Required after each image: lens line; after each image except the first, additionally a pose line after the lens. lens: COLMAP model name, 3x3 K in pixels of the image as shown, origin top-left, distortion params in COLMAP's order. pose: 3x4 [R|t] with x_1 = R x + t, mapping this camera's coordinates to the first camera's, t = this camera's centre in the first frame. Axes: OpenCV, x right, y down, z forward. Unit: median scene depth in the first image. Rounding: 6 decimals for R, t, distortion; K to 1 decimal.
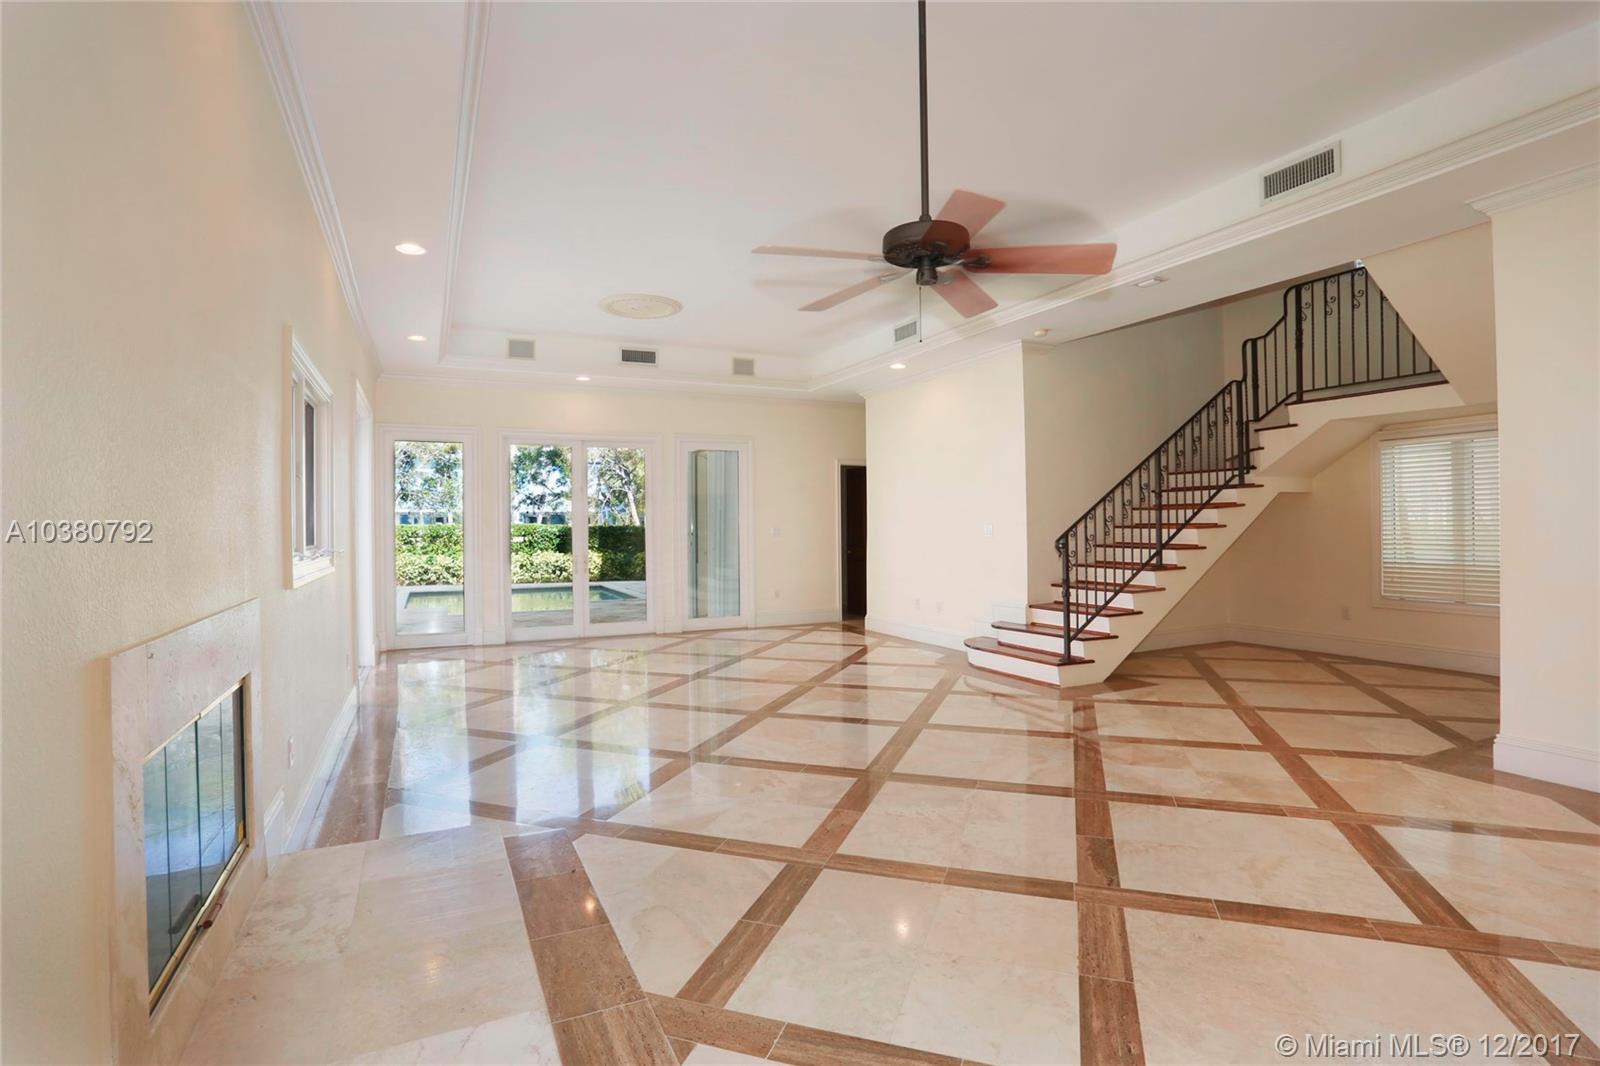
lens RADIAL K [[789.1, 0, 796.7], [0, 789.1, 516.2], [0, 0, 1]] dist [-0.075578, 0.030858]
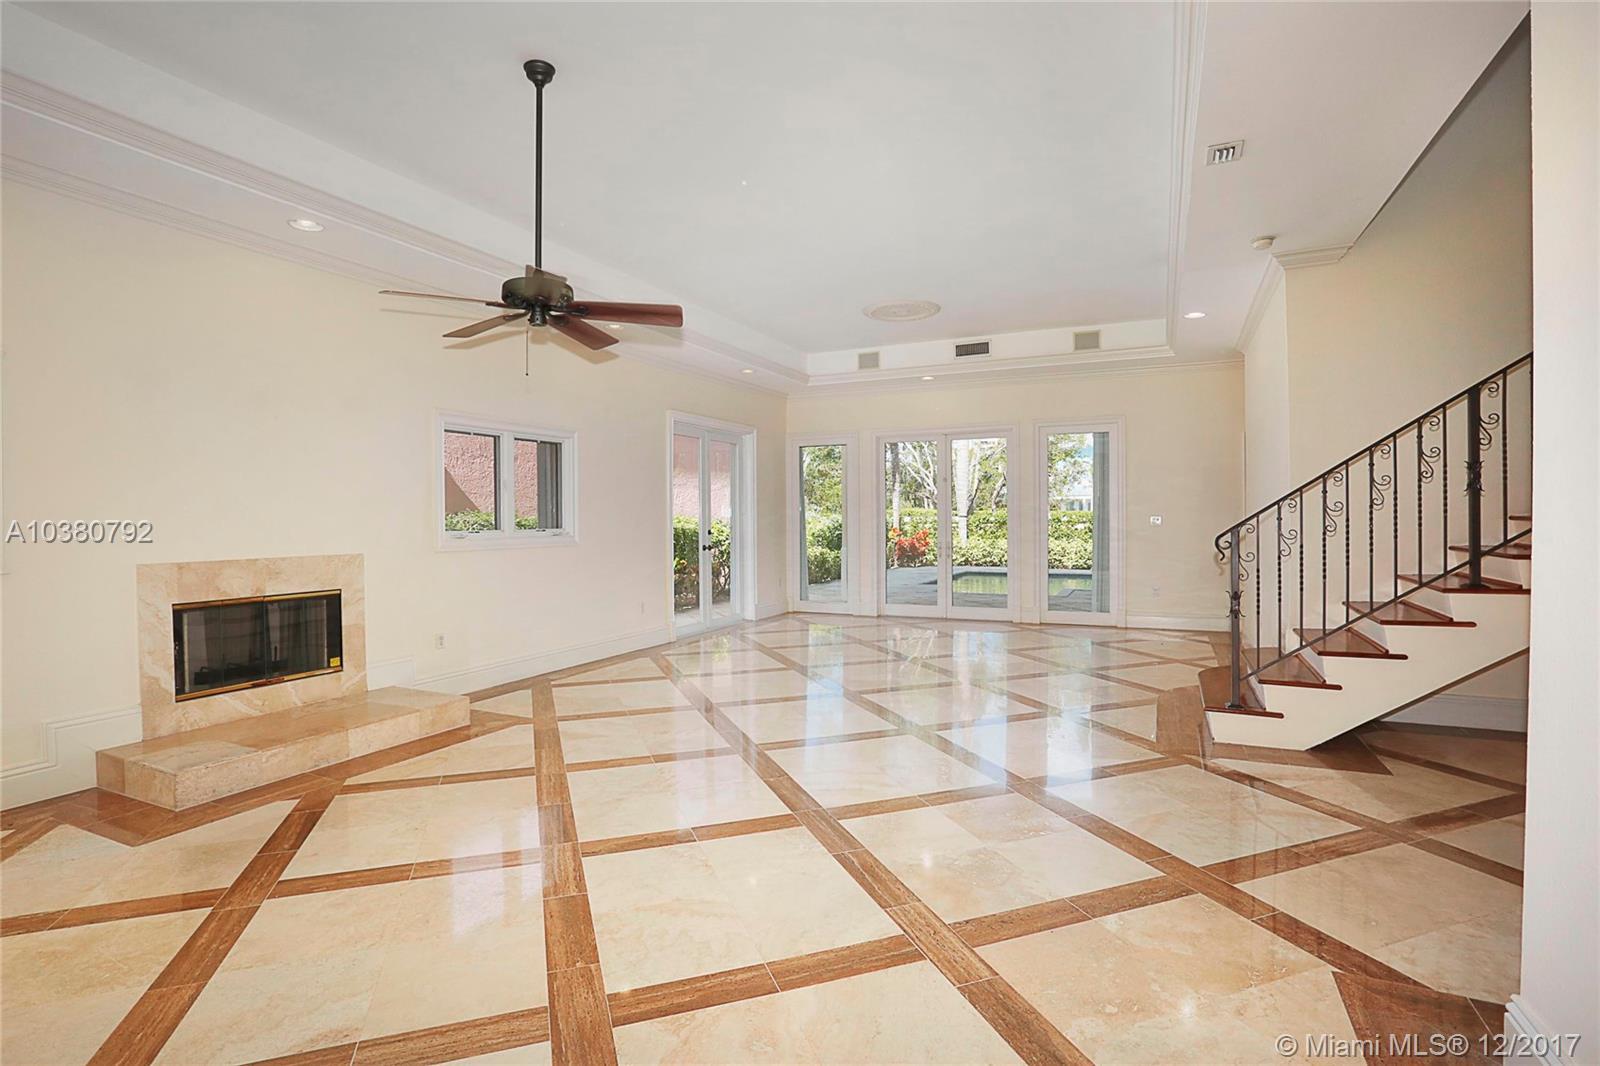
lens RADIAL K [[789.1, 0, 796.7], [0, 789.1, 516.2], [0, 0, 1]] dist [-0.075578, 0.030858]
pose [[0.617546, 0.001421, -0.786533, 0.602218], [0.013079, 0.999842, 0.012075, -0.000847], [0.786426, -0.017744, 0.617430, 0.237765]]
